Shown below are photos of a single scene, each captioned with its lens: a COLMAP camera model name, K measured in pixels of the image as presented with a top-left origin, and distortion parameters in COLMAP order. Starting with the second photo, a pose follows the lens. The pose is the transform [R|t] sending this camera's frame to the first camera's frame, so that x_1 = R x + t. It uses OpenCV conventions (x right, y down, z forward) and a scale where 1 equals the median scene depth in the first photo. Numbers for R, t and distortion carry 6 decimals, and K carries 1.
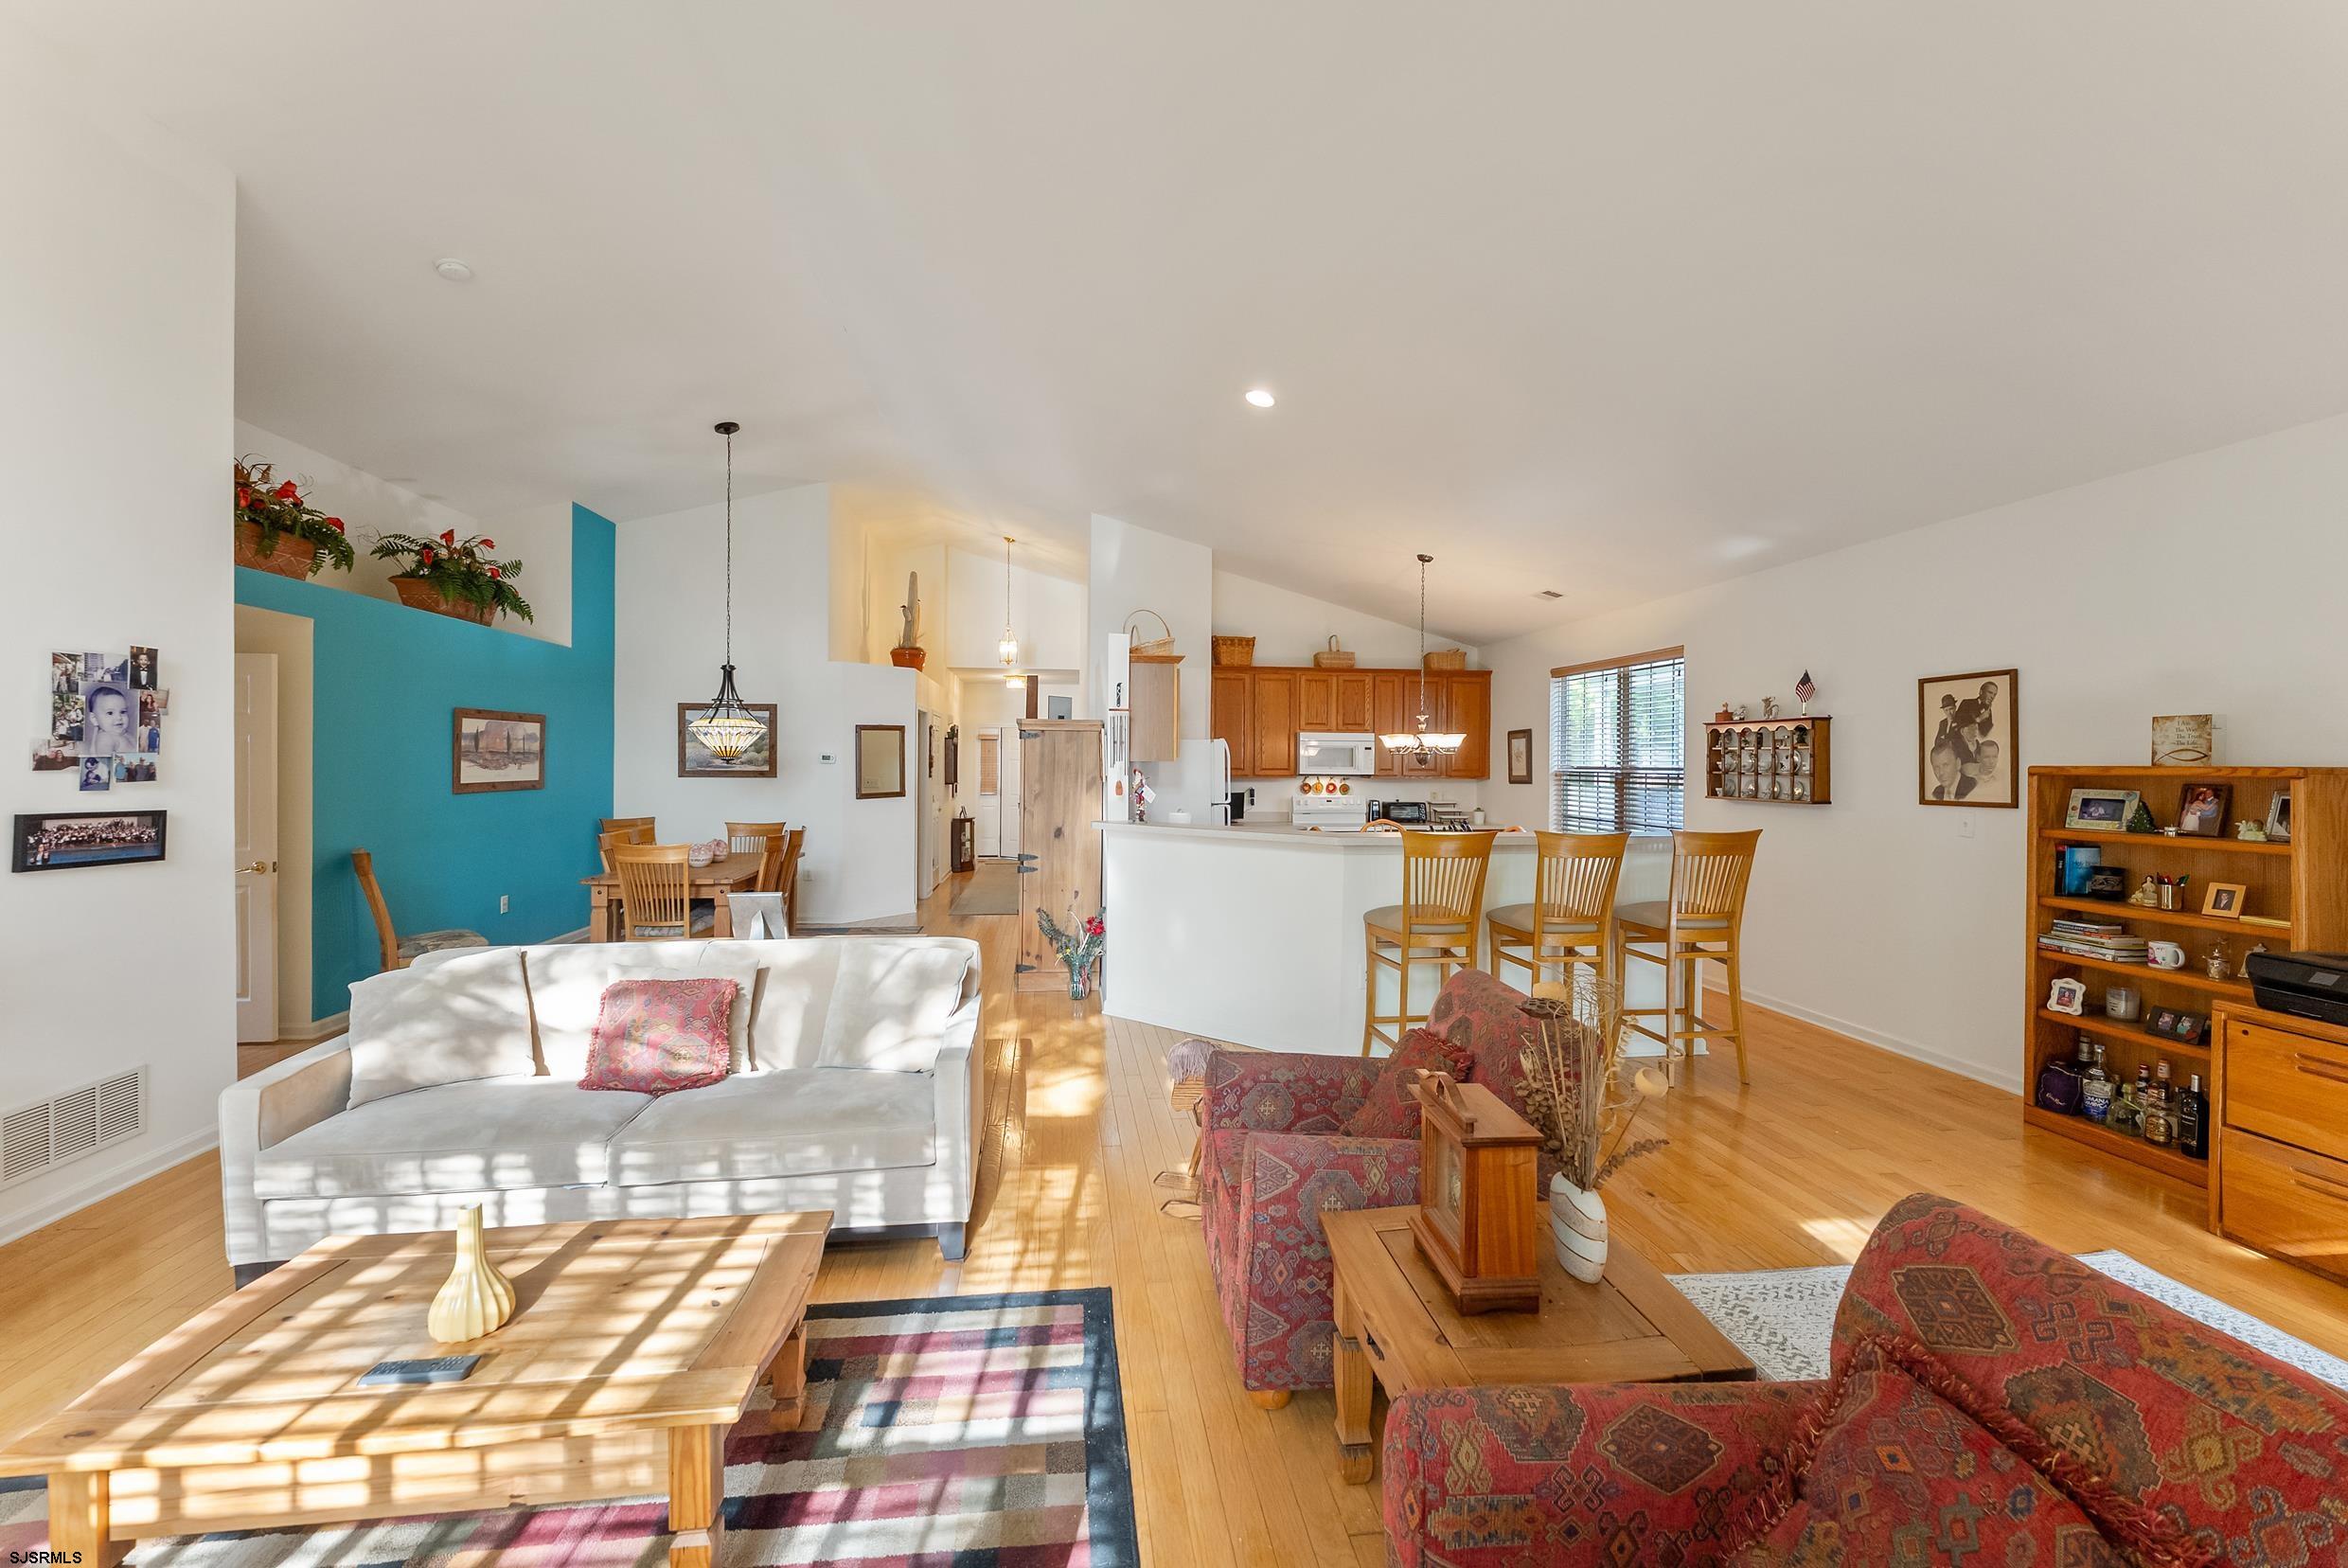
lens RADIAL K [[948.7, 0, 1179.6], [0, 948.7, 751.3], [0, 0, 1]] dist [0.000030, -0.000253]
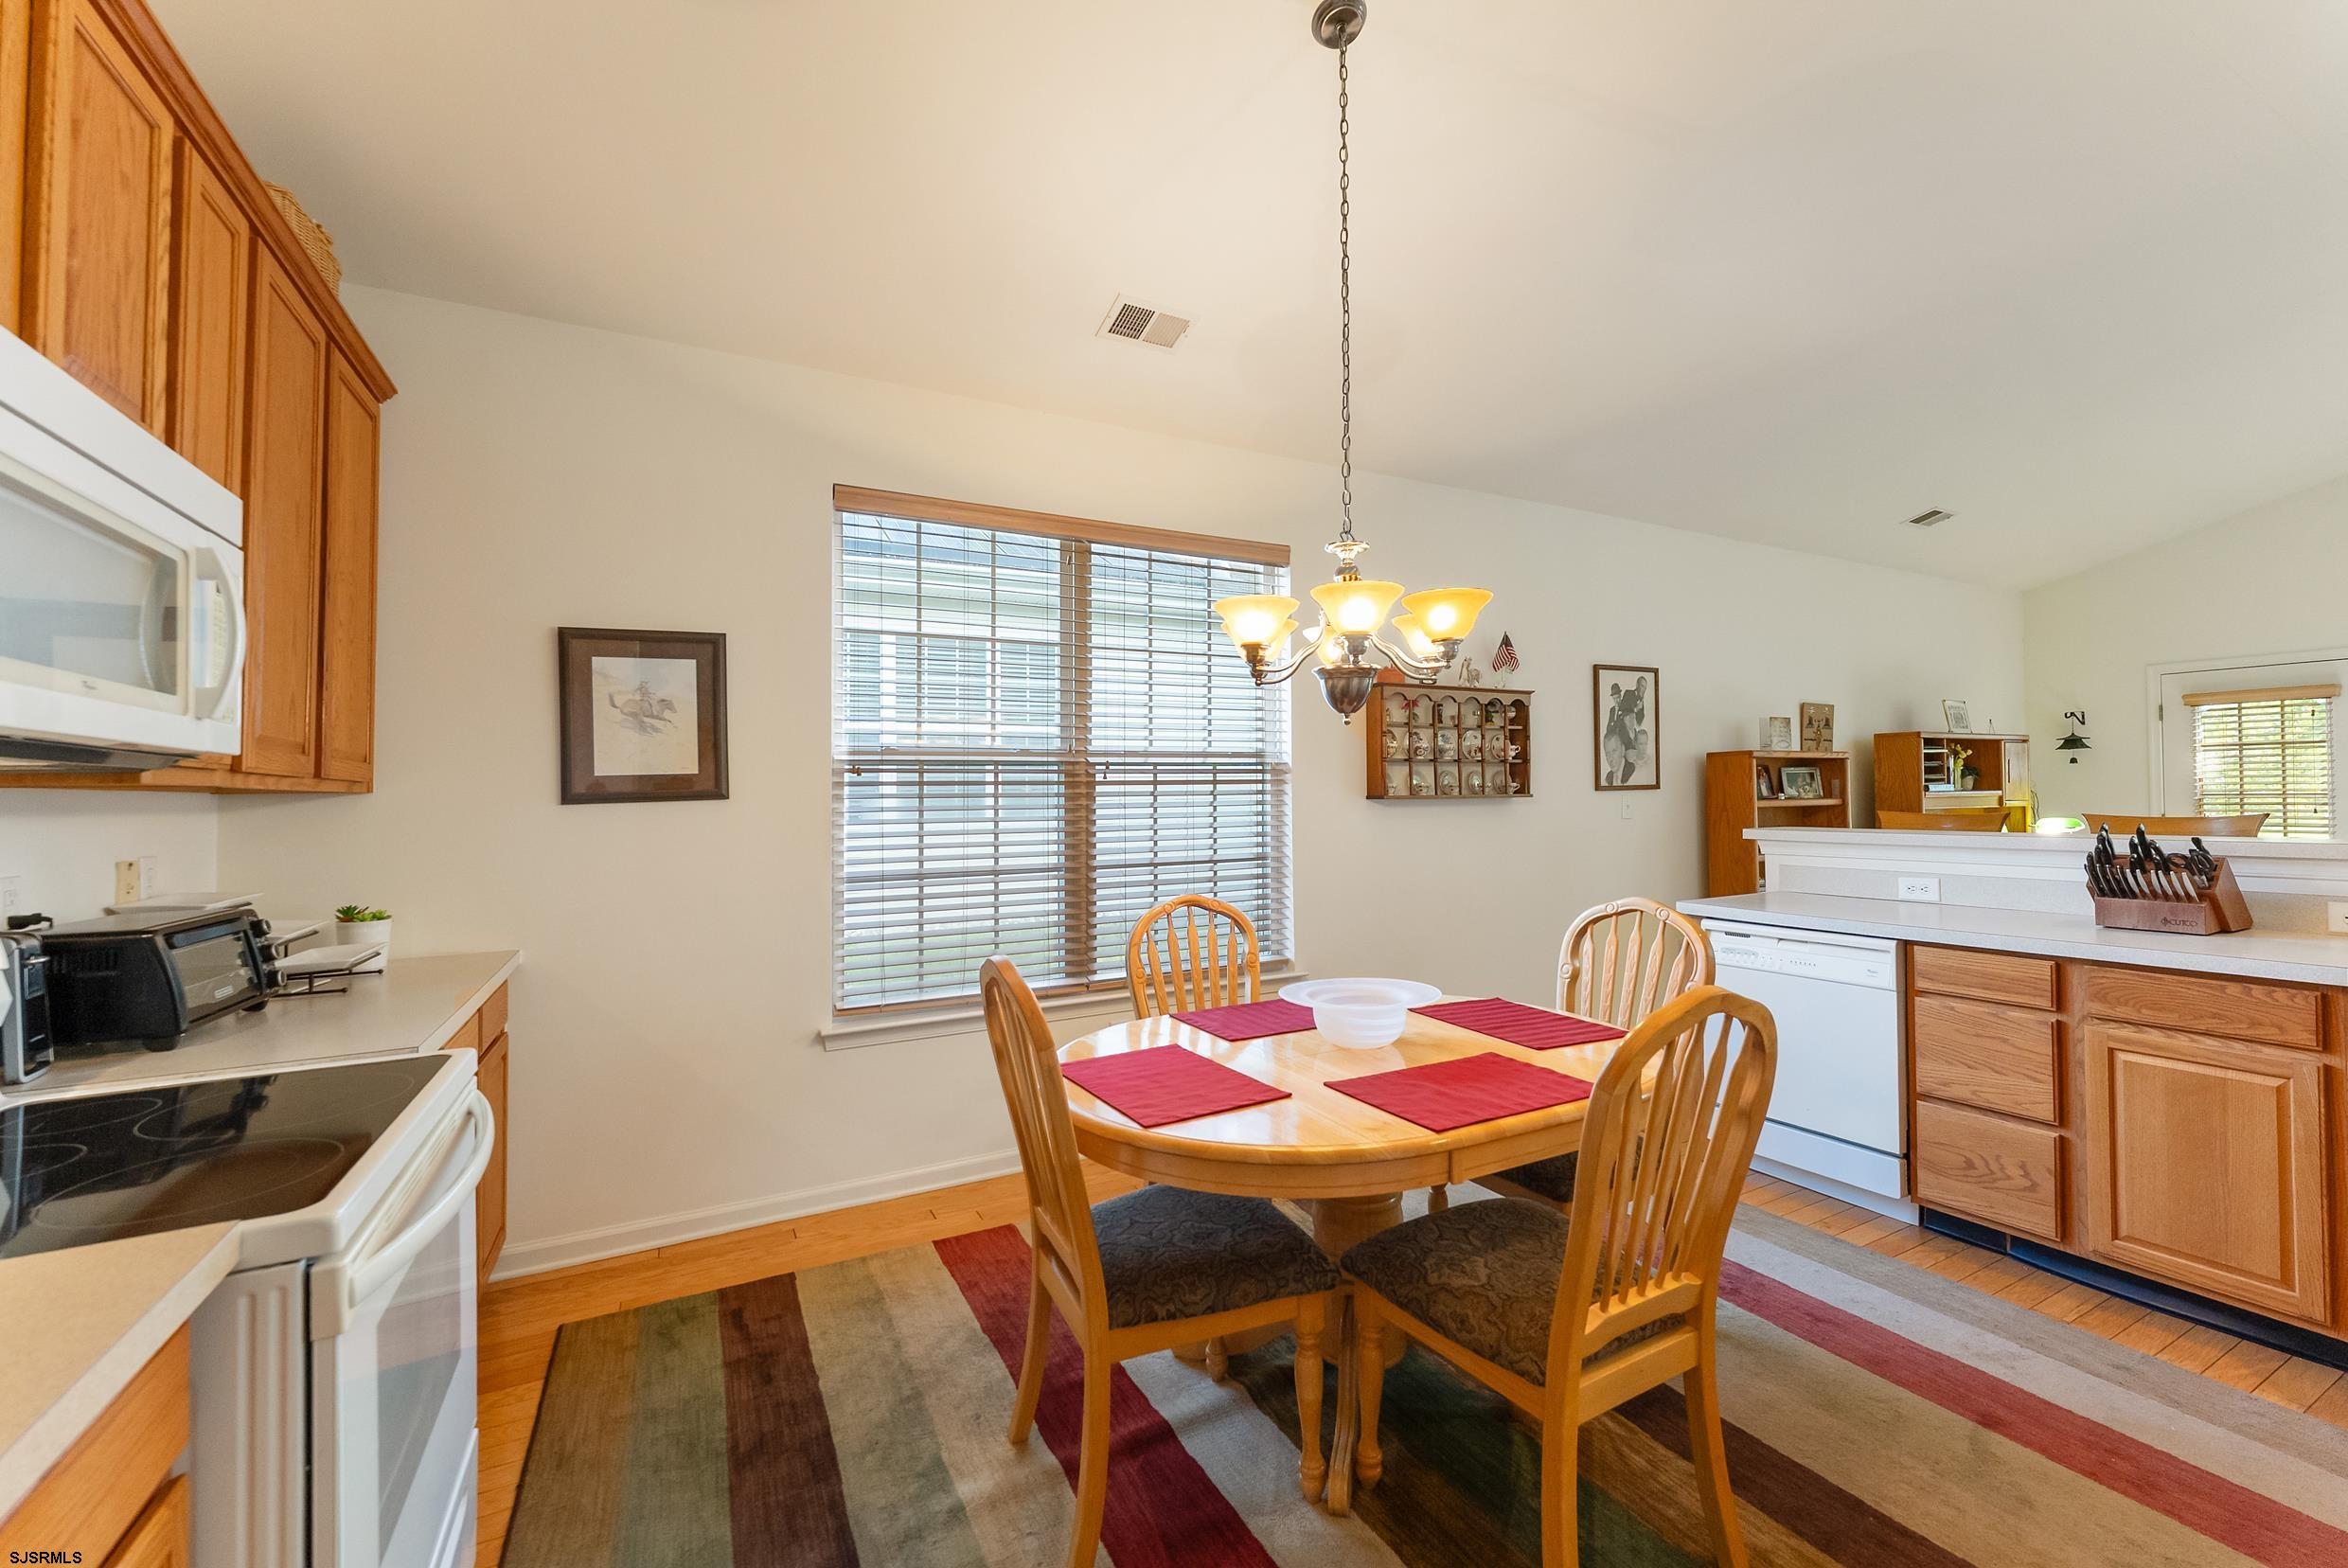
lens RADIAL K [[948.7, 0, 1176.1], [0, 948.7, 776.8], [0, 0, 1]] dist [0.000030, -0.000253]
pose [[-0.349941, 0.011108, 0.936706, 0.006737], [-0.003343, 0.999909, -0.013106, 0.057202], [-0.936766, -0.007718, -0.349872, 1.796804]]
